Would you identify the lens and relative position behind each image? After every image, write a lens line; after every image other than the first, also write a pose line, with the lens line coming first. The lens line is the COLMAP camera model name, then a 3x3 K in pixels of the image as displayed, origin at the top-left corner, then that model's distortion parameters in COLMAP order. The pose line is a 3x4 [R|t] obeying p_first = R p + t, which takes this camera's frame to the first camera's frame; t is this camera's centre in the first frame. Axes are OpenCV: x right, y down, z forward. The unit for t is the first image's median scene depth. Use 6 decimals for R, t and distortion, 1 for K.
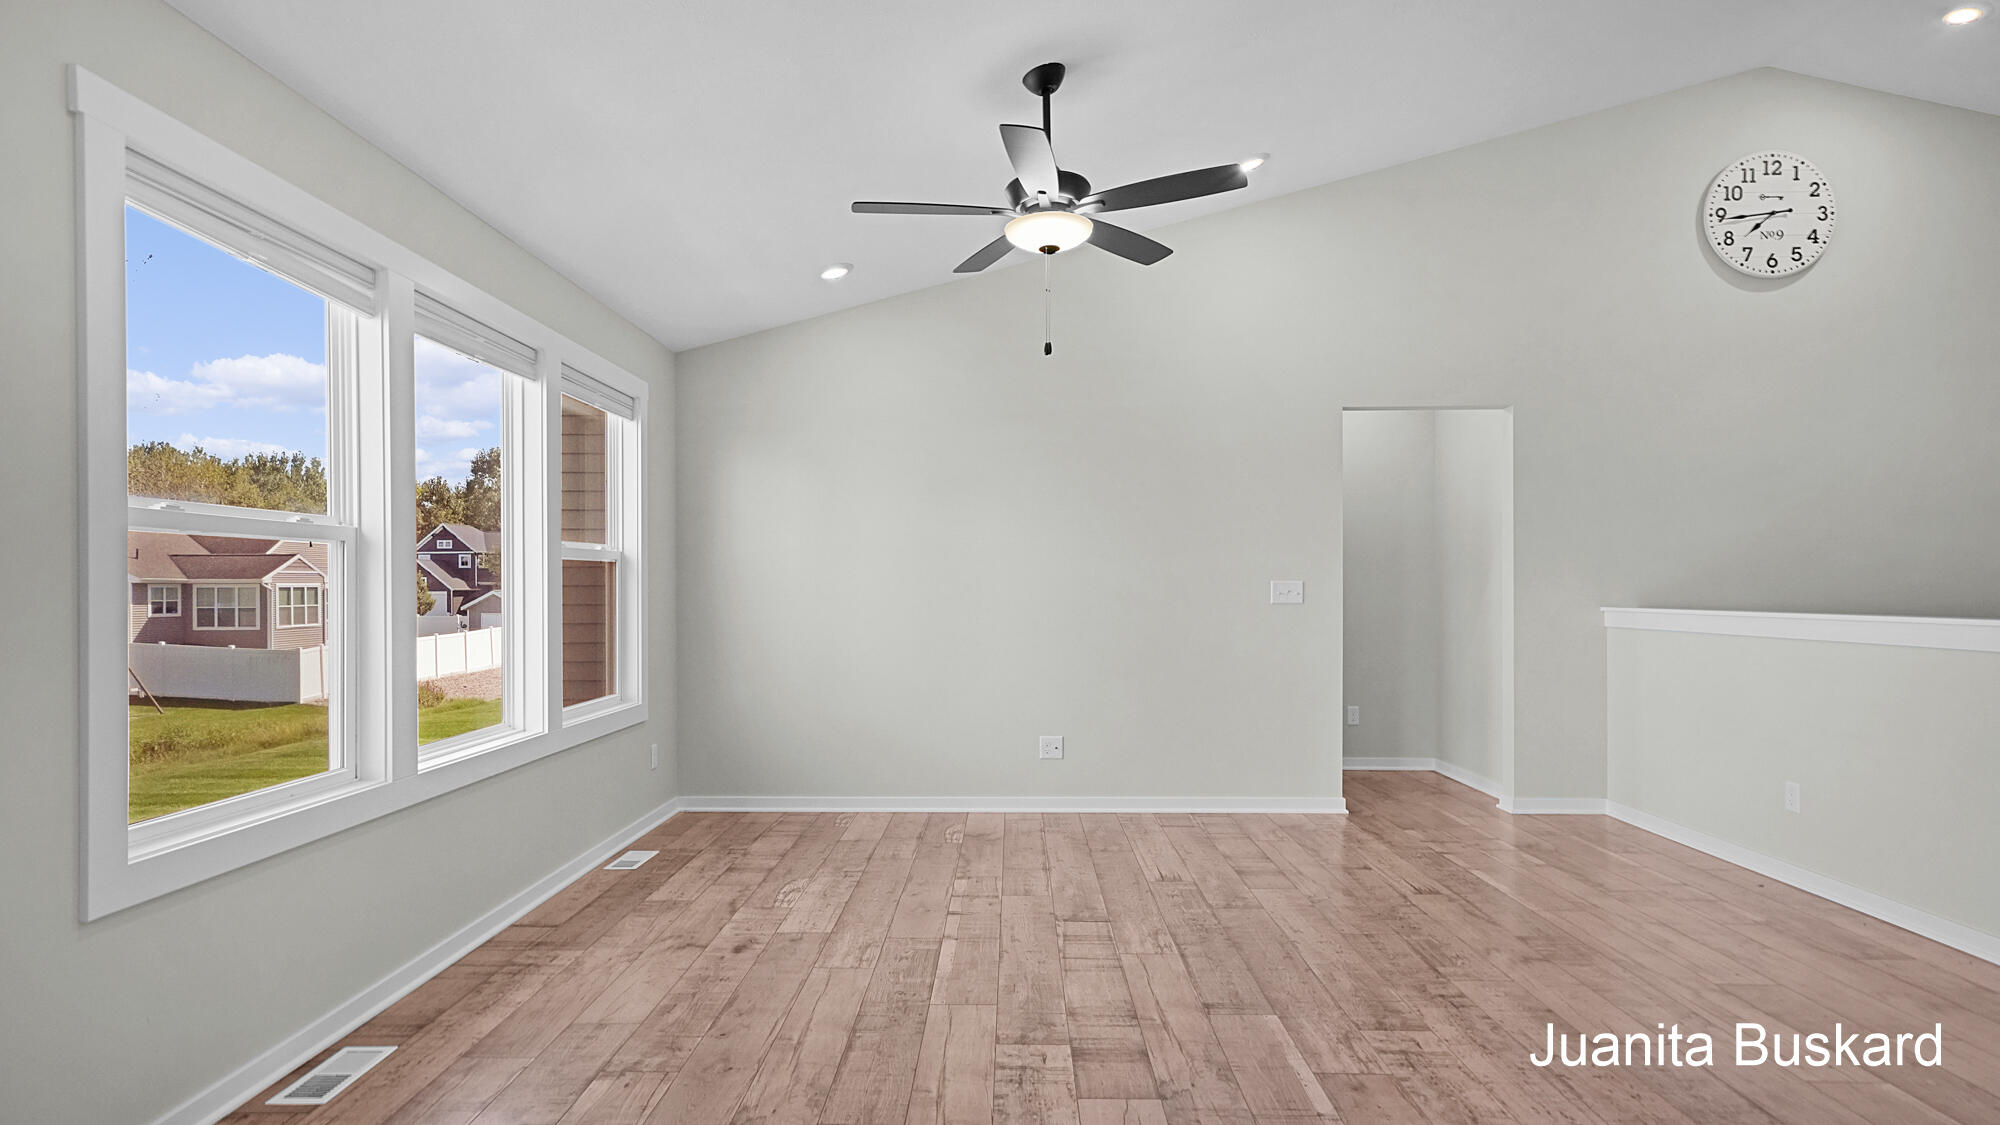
lens RADIAL K [[1038.3, 0, 976.9], [0, 1038.3, 586.6], [0, 0, 1]] dist [0.018288, 0.003279]
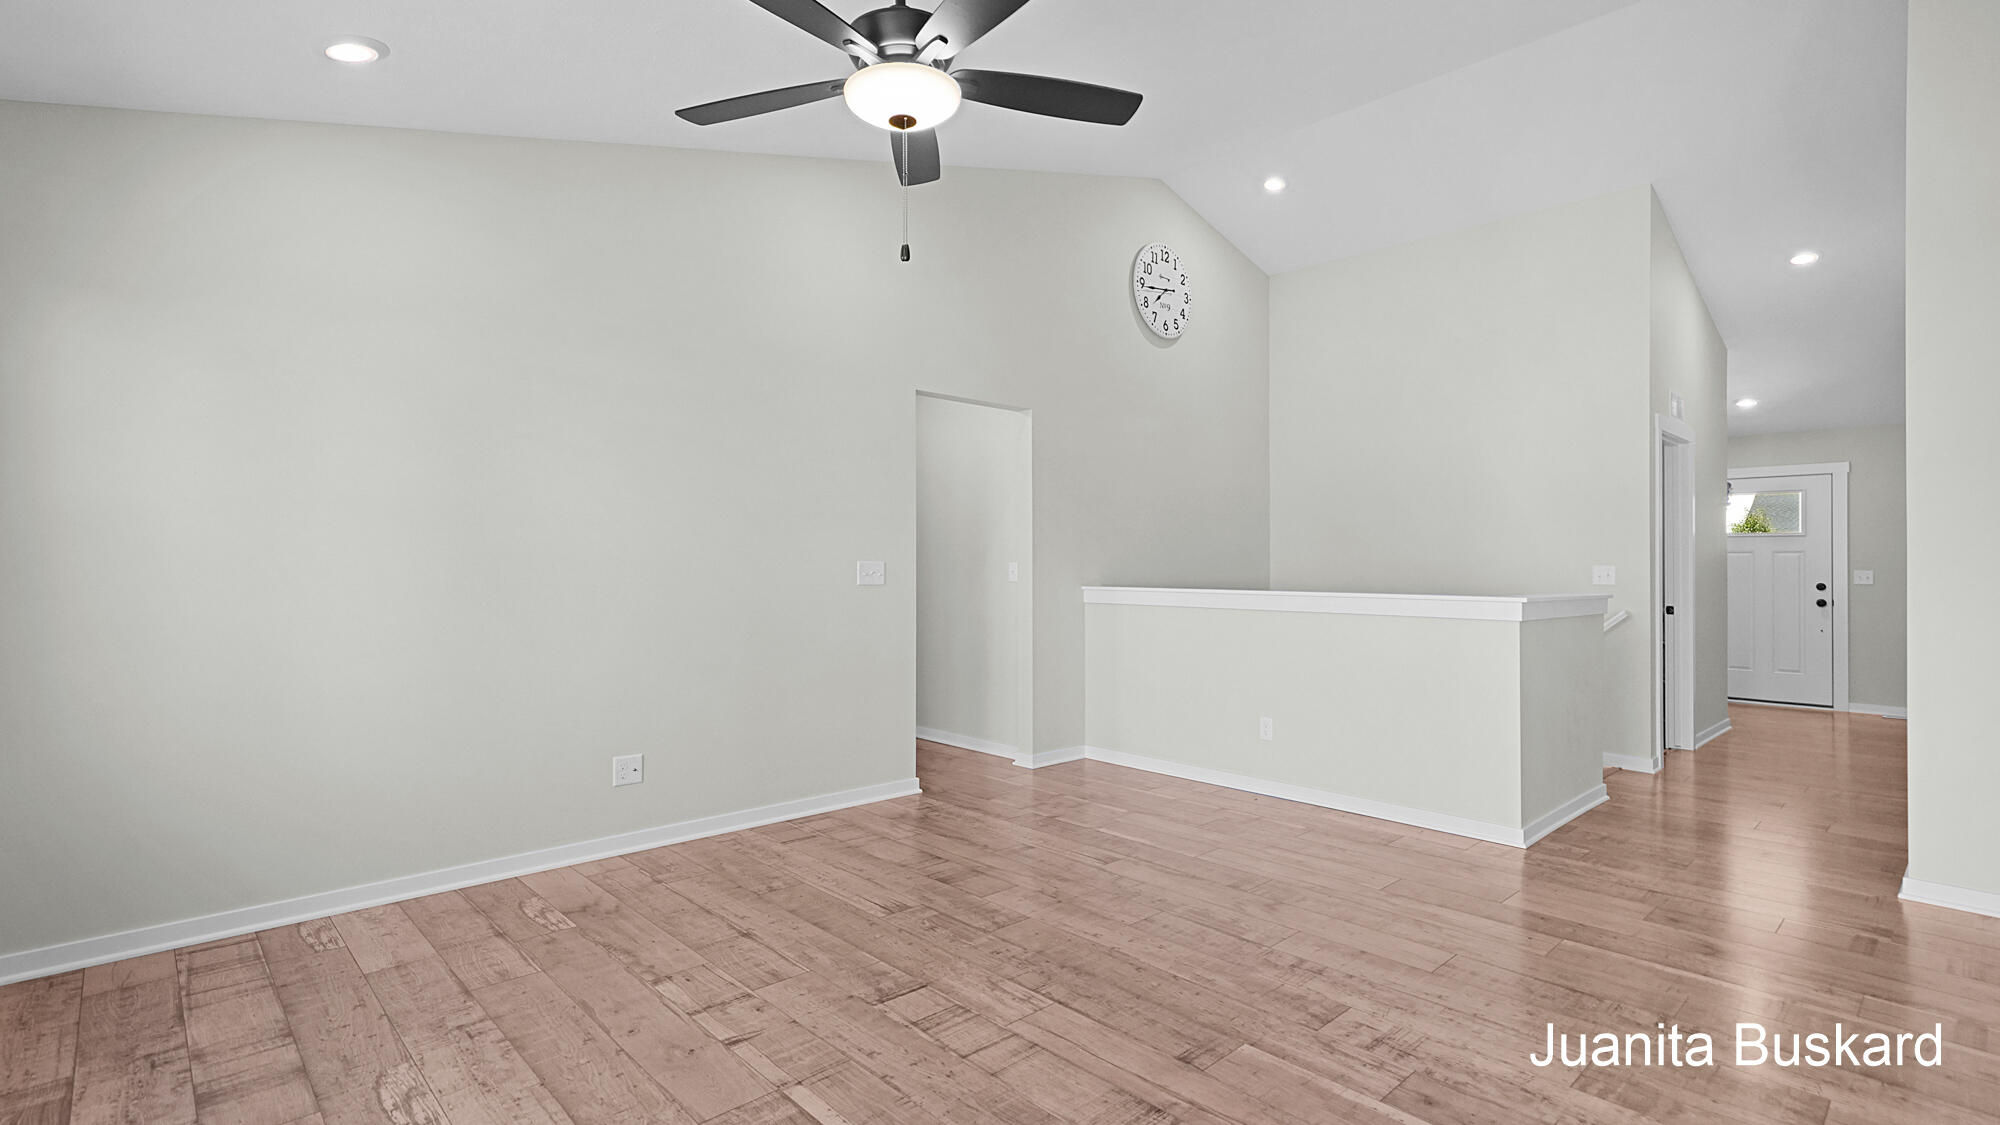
lens RADIAL K [[939.1, 0, 990.1], [0, 939.1, 566.6], [0, 0, 1]] dist [0.008388, 0.001812]
pose [[0.706762, 0.007459, 0.707412, -0.283851], [-0.009855, 0.999951, -0.000699, -0.000928], [-0.707382, -0.006477, 0.706802, 0.364424]]
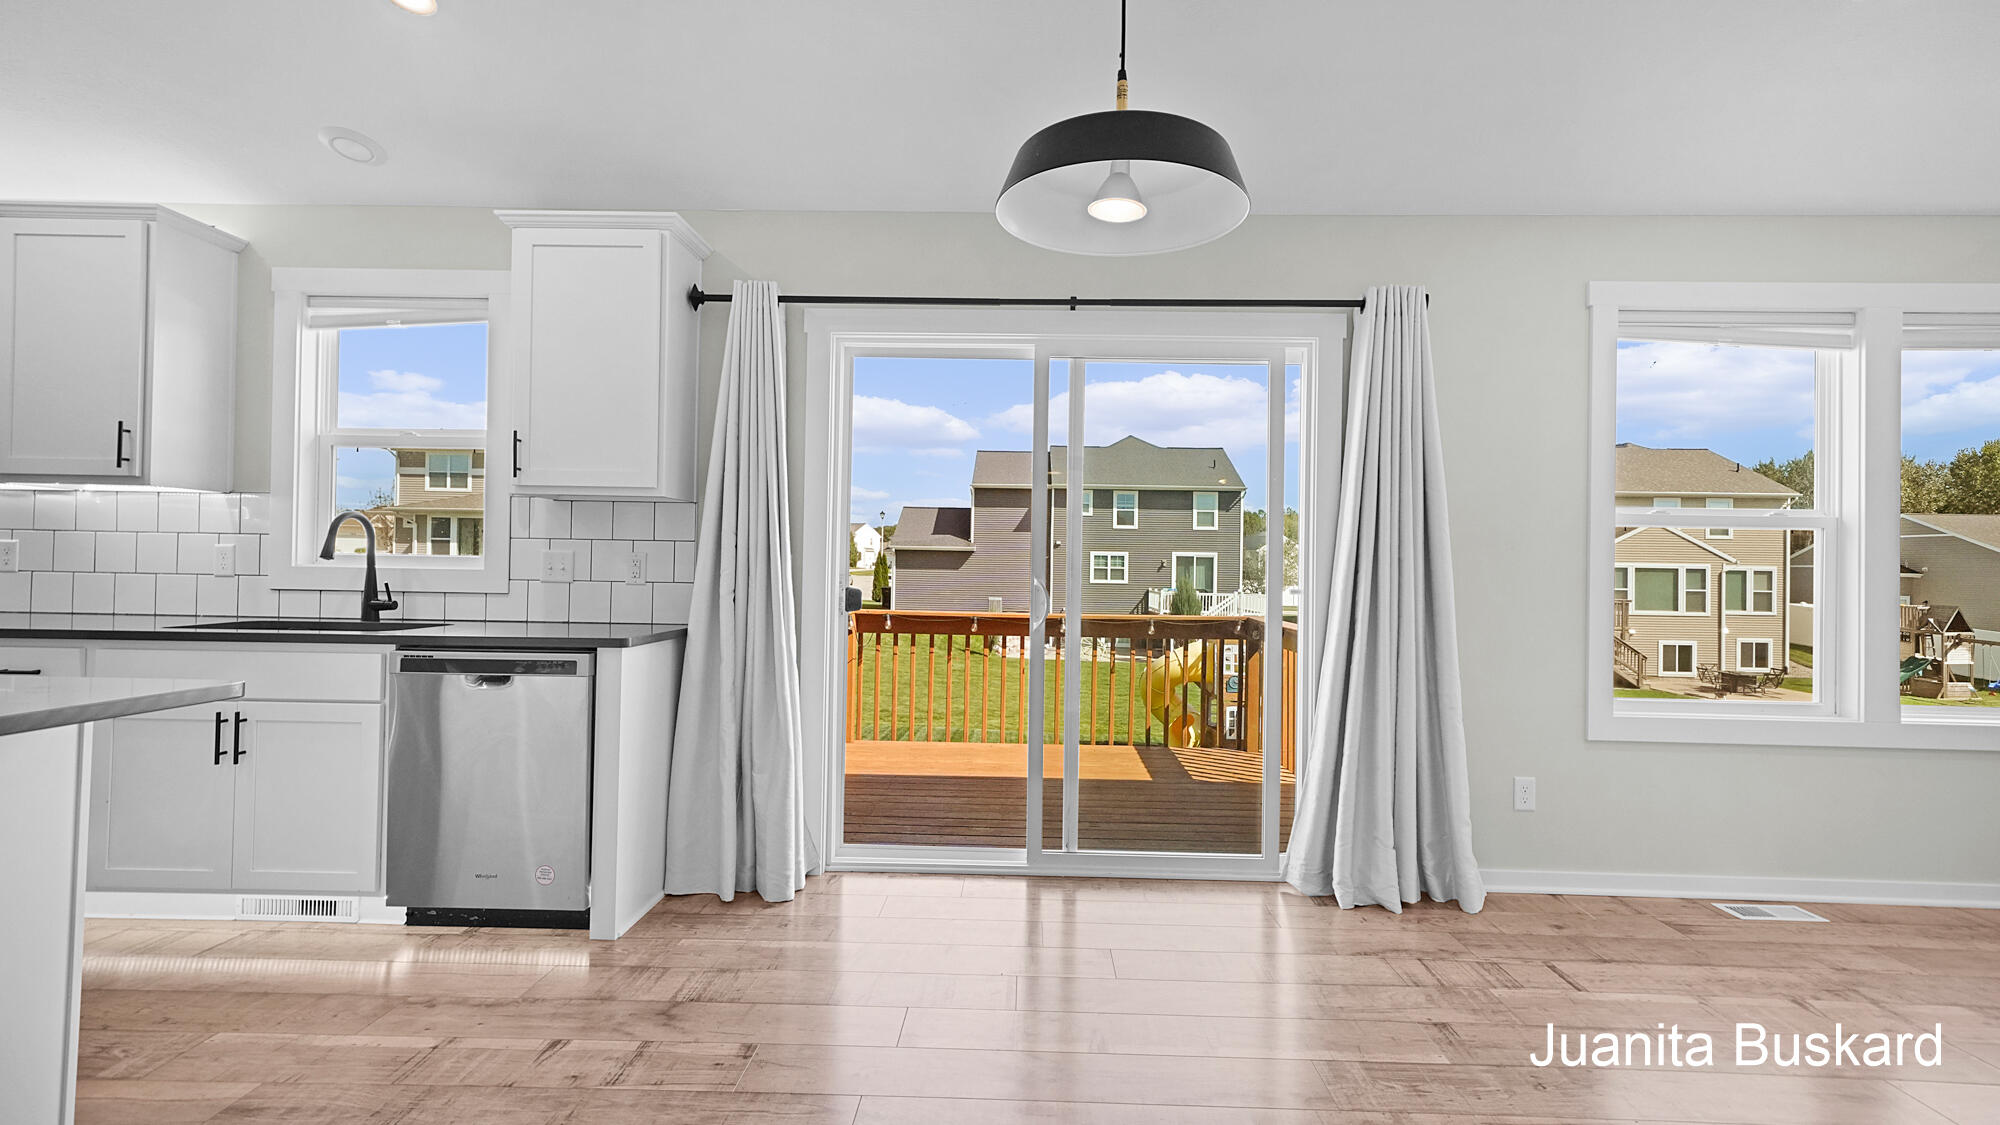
lens RADIAL K [[877.7, 0, 999.5], [0, 877.7, 560.7], [0, 0, 1]] dist [0.005019, -0.001065]
pose [[-0.002166, -0.003837, -0.999990, 0.314740], [-0.018811, 0.999816, -0.003795, 0.013103], [0.999821, 0.018803, -0.002237, -0.012118]]
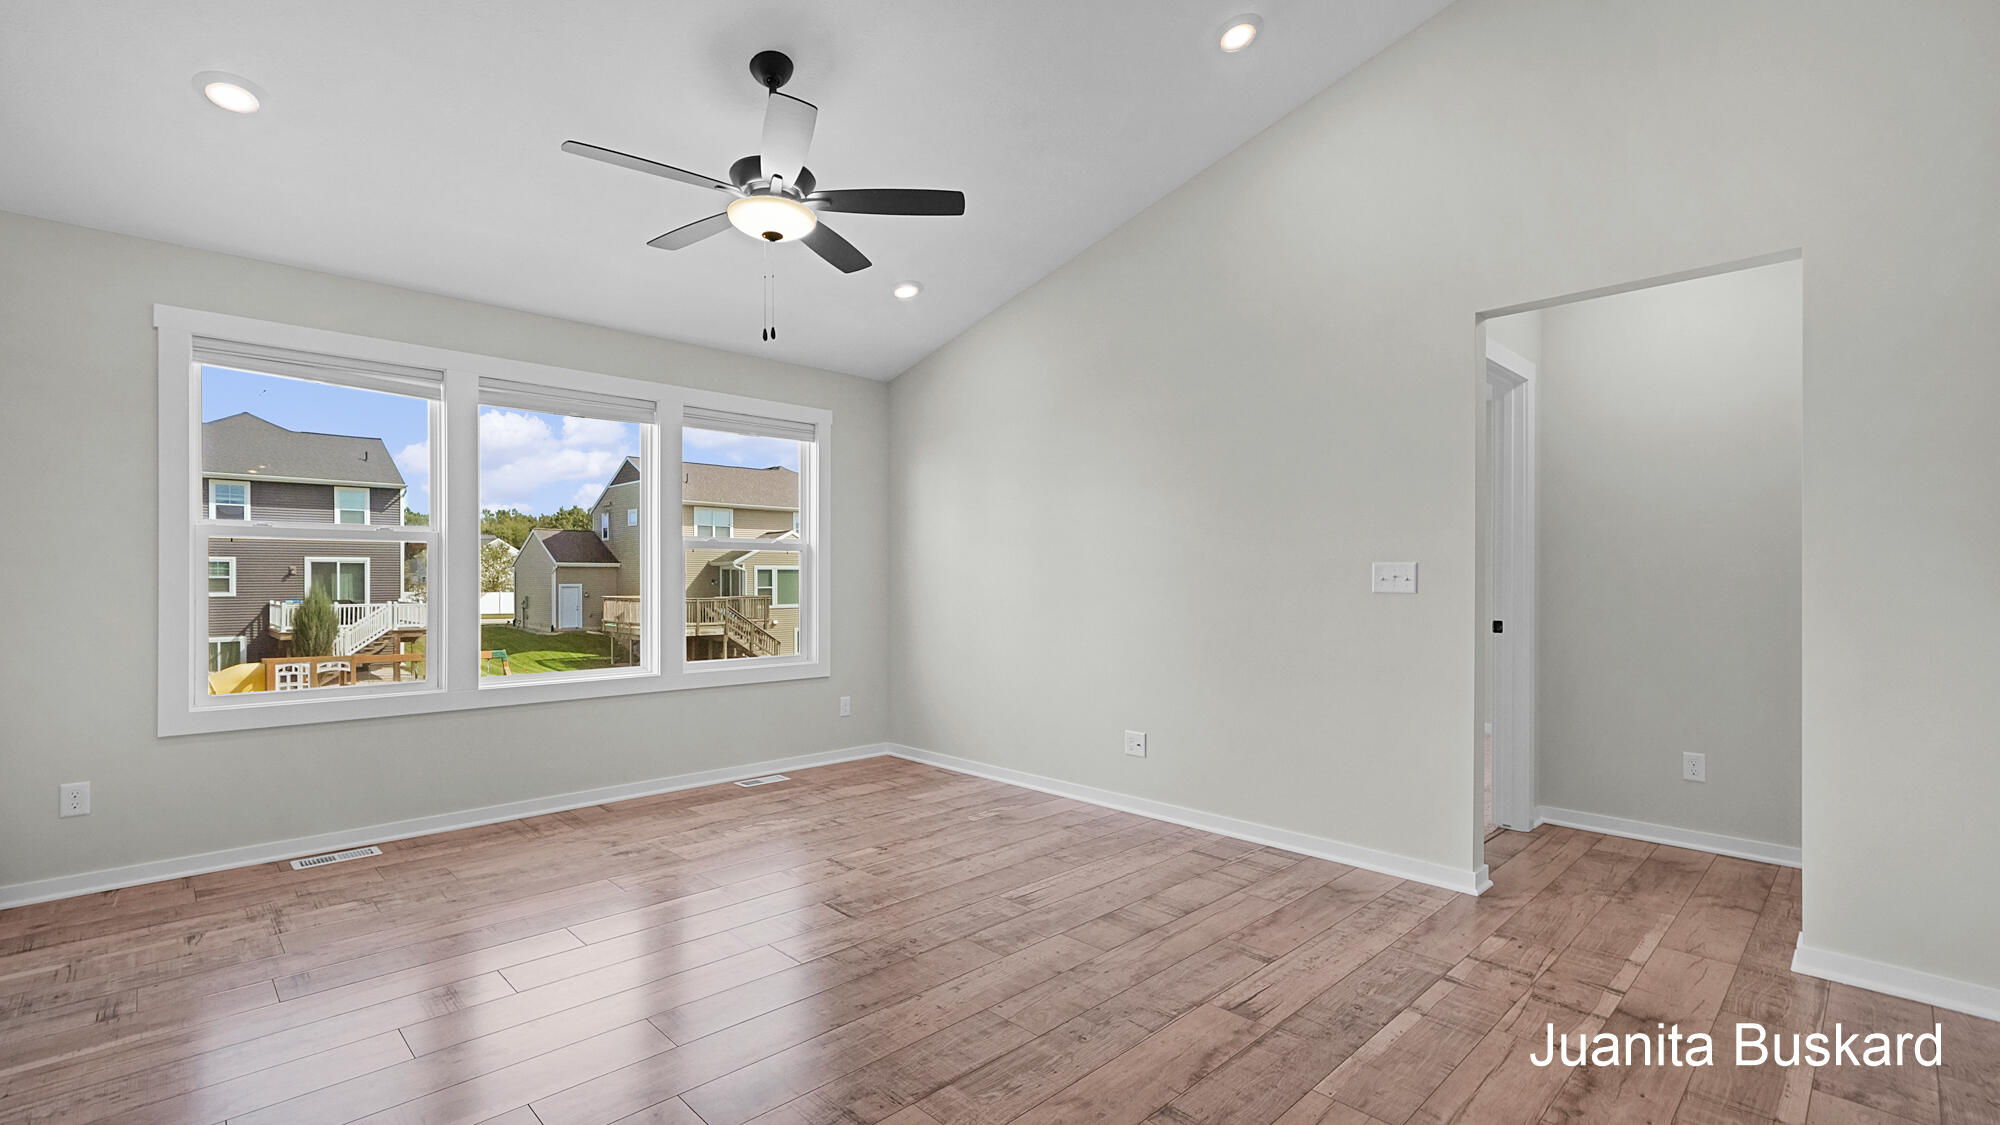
lens RADIAL K [[877.7, 0, 979.1], [0, 877.7, 574.8], [0, 0, 1]] dist [0.005019, -0.001065]
pose [[0.710363, 0.000859, -0.703835, 0.624385], [-0.002851, 0.999995, -0.001657, 0.006462], [0.703830, 0.003183, 0.710361, 0.407332]]
